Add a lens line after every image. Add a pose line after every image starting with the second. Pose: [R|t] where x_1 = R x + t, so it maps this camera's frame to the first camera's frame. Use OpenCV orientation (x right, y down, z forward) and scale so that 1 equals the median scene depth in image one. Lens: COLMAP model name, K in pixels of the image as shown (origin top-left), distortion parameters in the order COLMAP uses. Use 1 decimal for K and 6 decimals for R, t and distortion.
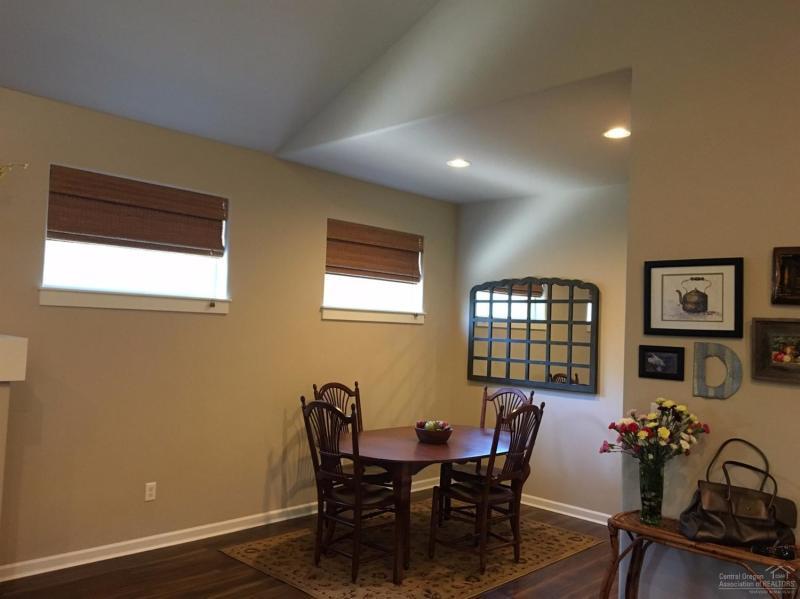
lens RADIAL K [[677.1, 0, 405.0], [0, 677.1, 299.2], [0, 0, 1]] dist [0.065258, -0.086318]
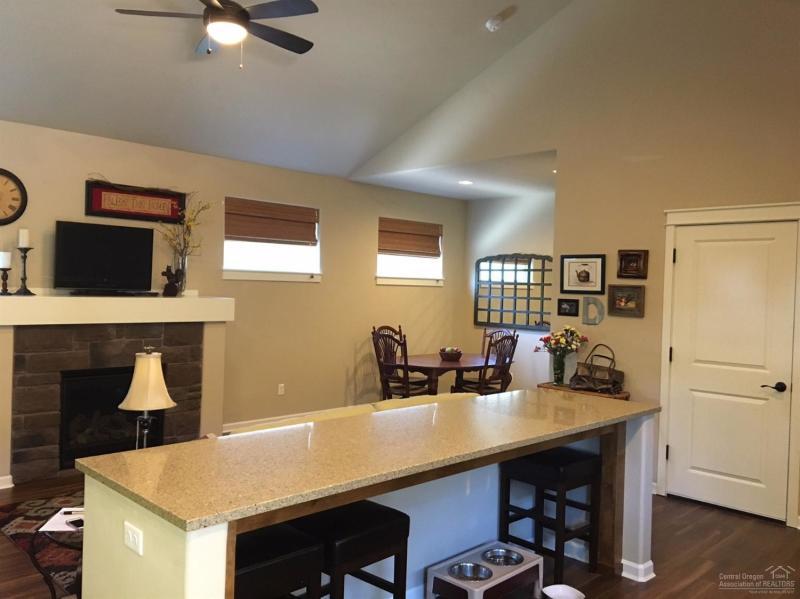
lens RADIAL K [[677.1, 0, 401.8], [0, 677.1, 300.7], [0, 0, 1]] dist [0.065258, -0.086318]
pose [[0.999568, -0.010021, -0.027645, -0.030491], [0.011773, 0.997883, 0.063955, -0.038440], [0.026945, -0.064253, 0.997570, -0.651751]]
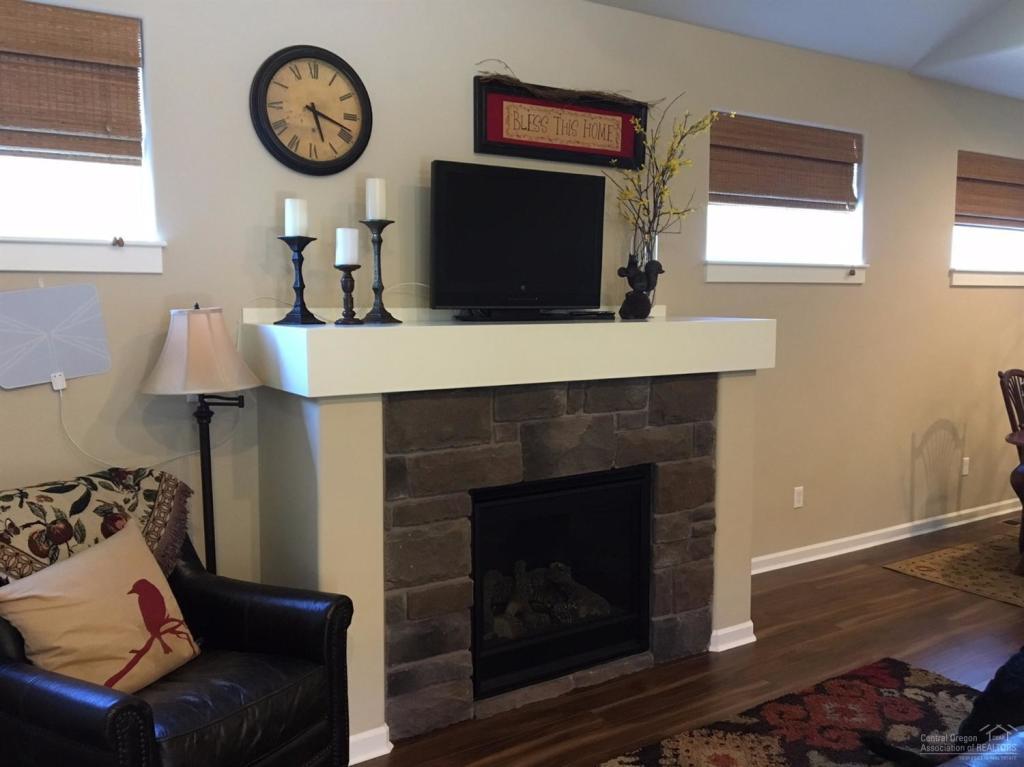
lens RADIAL K [[866.7, 0, 510.9], [0, 866.7, 387.0], [0, 0, 1]] dist [0.065258, -0.086318]
pose [[0.970968, -0.021649, -0.238228, -0.473263], [0.053033, 0.990595, 0.126131, -0.010682], [0.233257, -0.135103, 0.962984, -0.113141]]
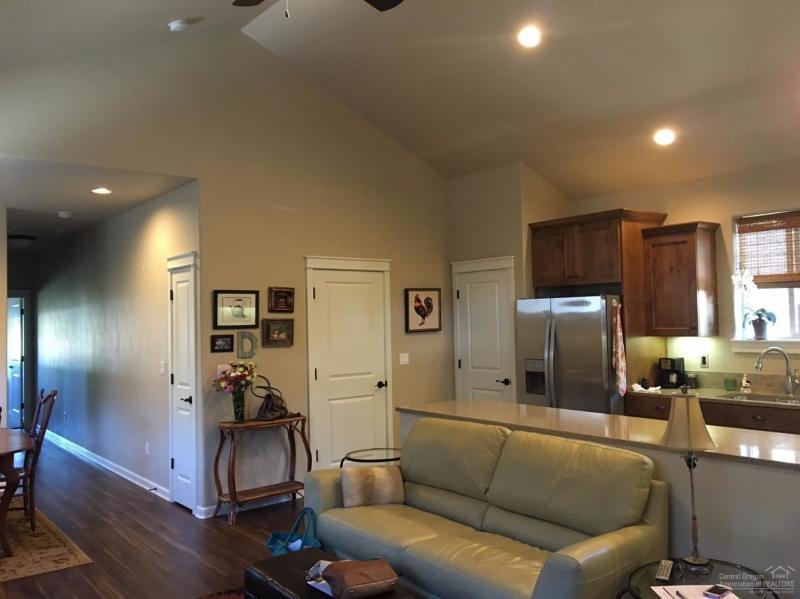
lens RADIAL K [[677.1, 0, 401.2], [0, 677.1, 296.8], [0, 0, 1]] dist [0.065258, -0.086318]
pose [[0.136342, -0.005400, 0.990647, -0.997884], [-0.013505, 0.999882, 0.007309, -0.040436], [-0.990570, -0.014375, 0.136253, 0.172094]]
